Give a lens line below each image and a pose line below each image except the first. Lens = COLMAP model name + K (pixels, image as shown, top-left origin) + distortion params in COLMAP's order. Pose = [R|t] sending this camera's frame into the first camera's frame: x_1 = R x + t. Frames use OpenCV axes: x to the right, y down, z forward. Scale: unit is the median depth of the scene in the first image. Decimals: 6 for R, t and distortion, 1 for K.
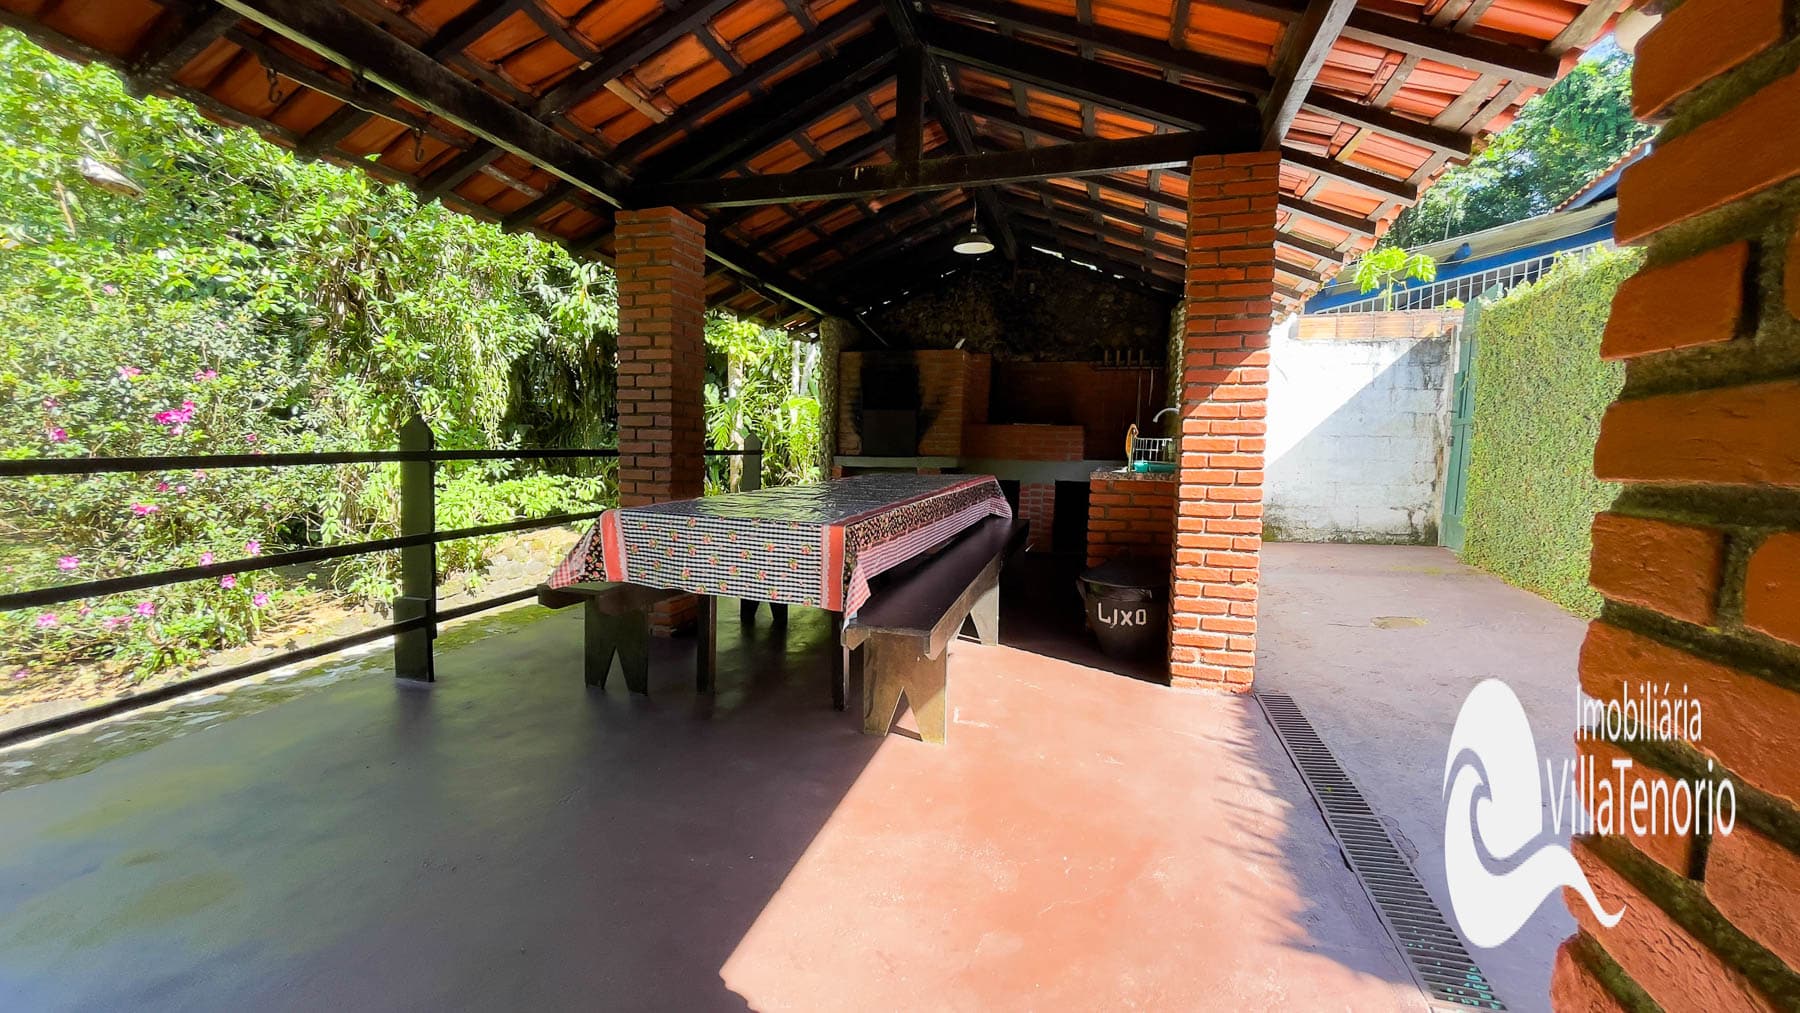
lens RADIAL K [[723.0, 0, 900.0], [0, 723.0, 506.5], [0, 0, 1]] dist [-0.001187, 0.000261]
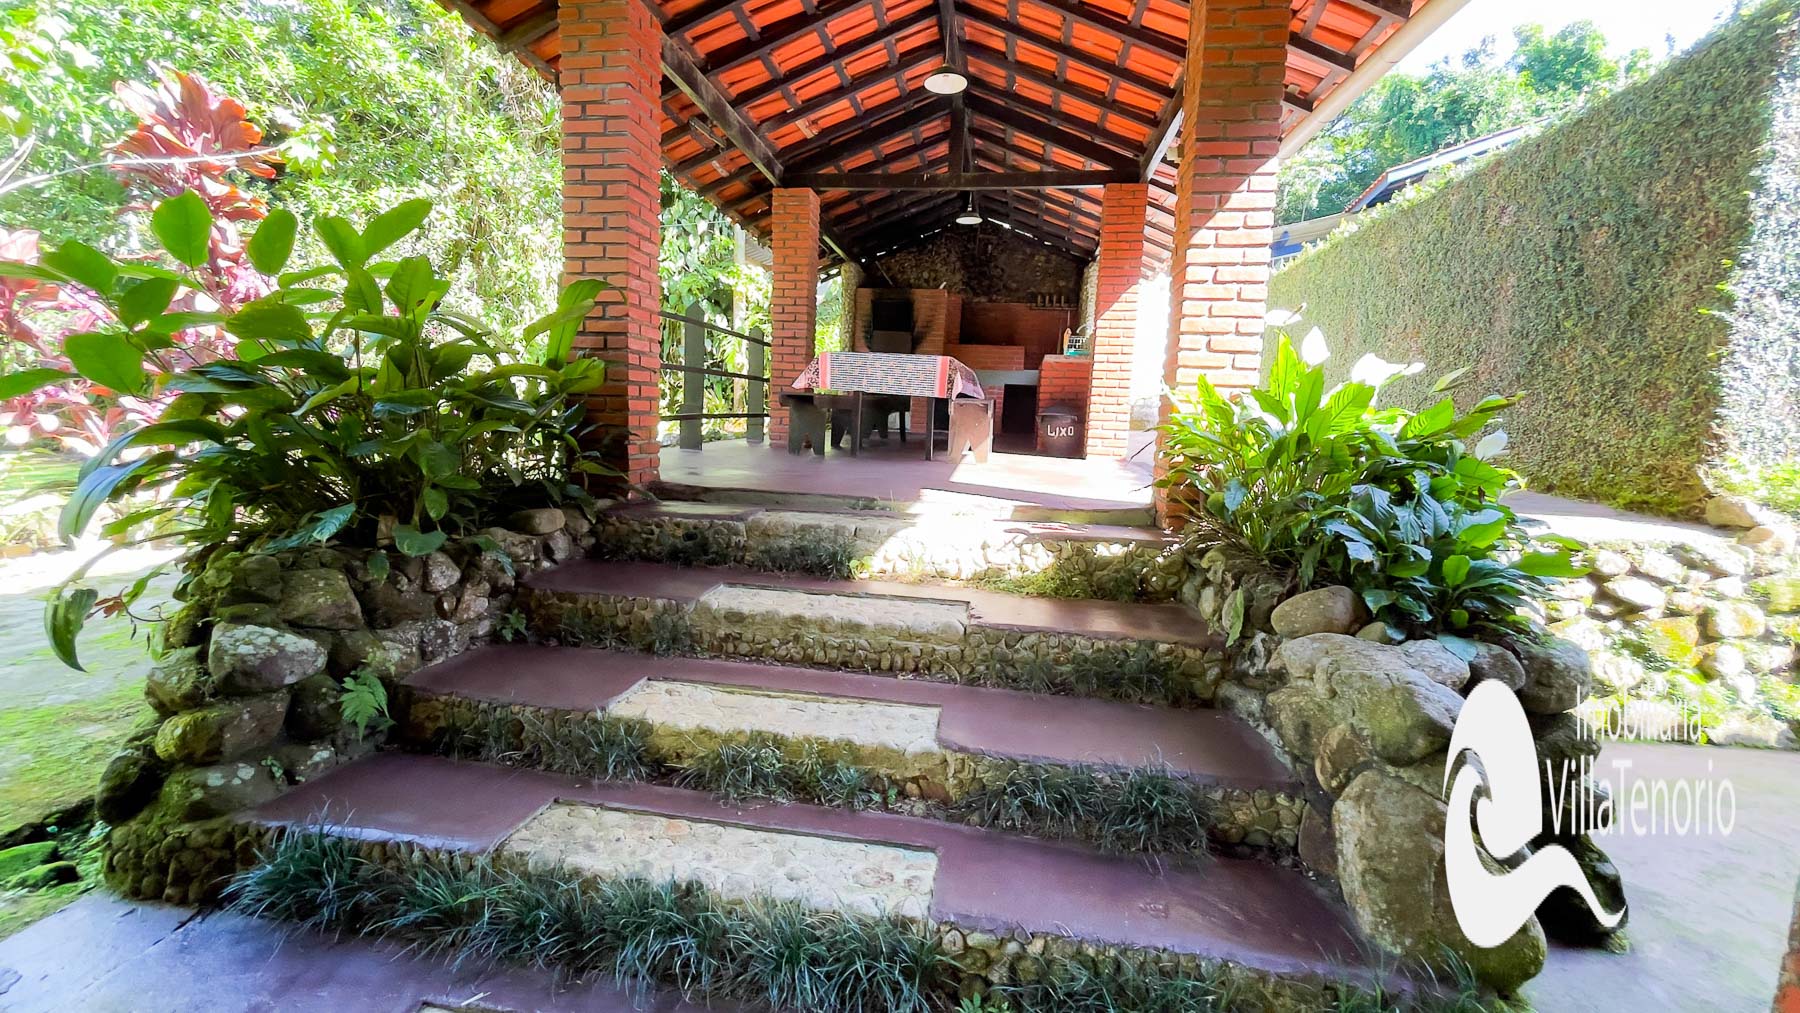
lens RADIAL K [[692.9, 0, 900.0], [0, 692.9, 506.5], [0, 0, 1]] dist [0.000474, -0.000084]
pose [[0.992141, 0.004025, 0.125060, -0.171645], [-0.012437, 0.997705, 0.066562, 0.122319], [-0.124505, -0.067594, 0.989914, -0.382429]]
